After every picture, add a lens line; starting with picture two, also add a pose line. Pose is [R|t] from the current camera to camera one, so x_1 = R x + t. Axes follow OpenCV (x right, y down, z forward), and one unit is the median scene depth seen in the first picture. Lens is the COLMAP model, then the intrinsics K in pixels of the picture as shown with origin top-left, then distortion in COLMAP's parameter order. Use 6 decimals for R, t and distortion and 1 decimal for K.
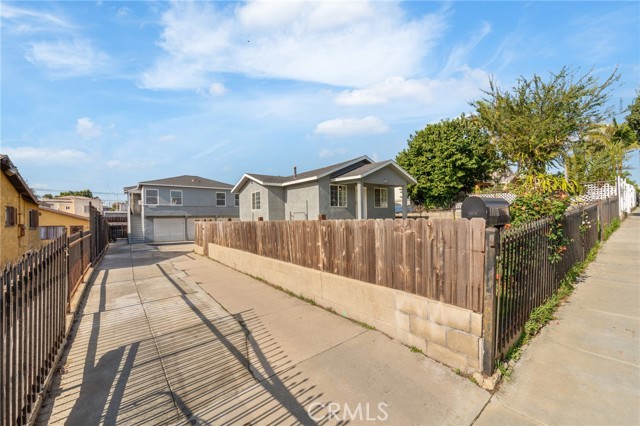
lens RADIAL K [[267.5, 0, 320.0], [0, 267.5, 213.0], [0, 0, 1]] dist [-0.000707, -0.000037]
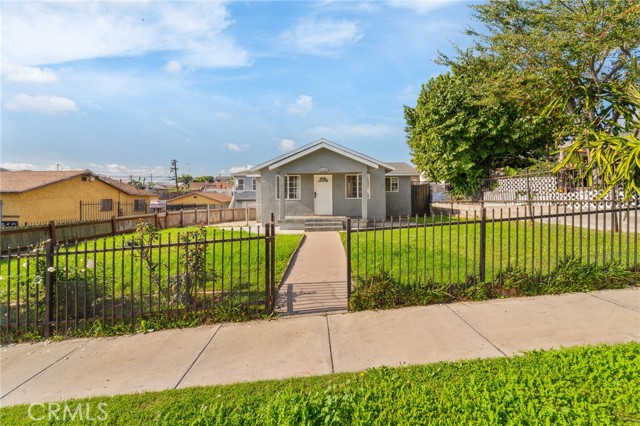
lens RADIAL K [[270.7, 0, 323.2], [0, 270.7, 199.5], [0, 0, 1]] dist [0.000941, 0.000109]
pose [[0.815331, 0.012644, -0.578857, 0.603731], [0.006771, 0.999485, 0.031370, -0.043602], [0.578956, -0.029496, 0.814825, 0.274305]]
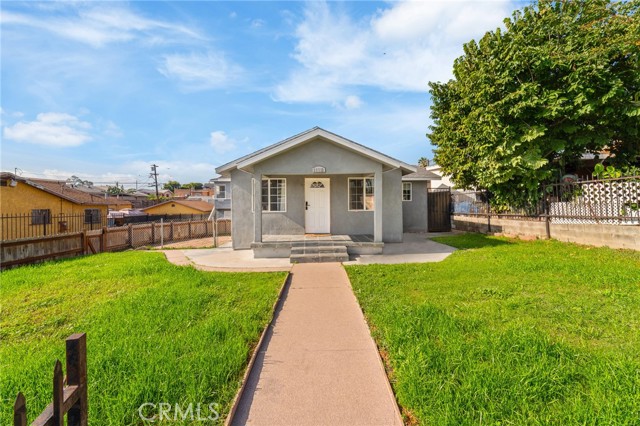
lens RADIAL K [[267.5, 0, 320.0], [0, 267.5, 213.0], [0, 0, 1]] dist [-0.000707, -0.000037]
pose [[0.826738, 0.026788, -0.561949, 0.468857], [0.004551, 0.998515, 0.054294, -0.047695], [0.562569, -0.047445, 0.825388, 0.453347]]
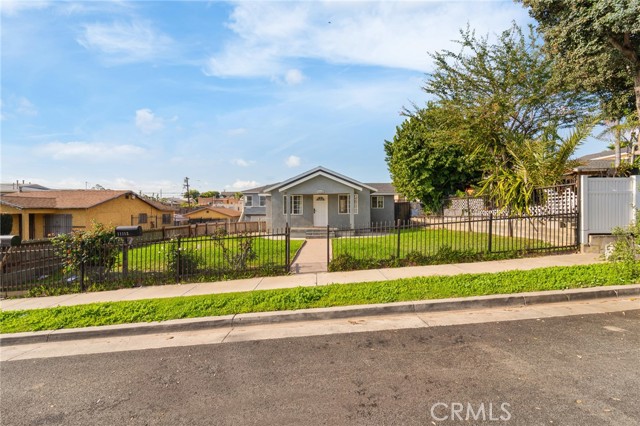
lens RADIAL K [[267.5, 0, 320.0], [0, 267.5, 213.0], [0, 0, 1]] dist [-0.000707, -0.000037]
pose [[0.805511, 0.012489, -0.592449, 0.729646], [0.004238, 0.999631, 0.026834, -0.050902], [0.592565, -0.024126, 0.805161, 0.122421]]
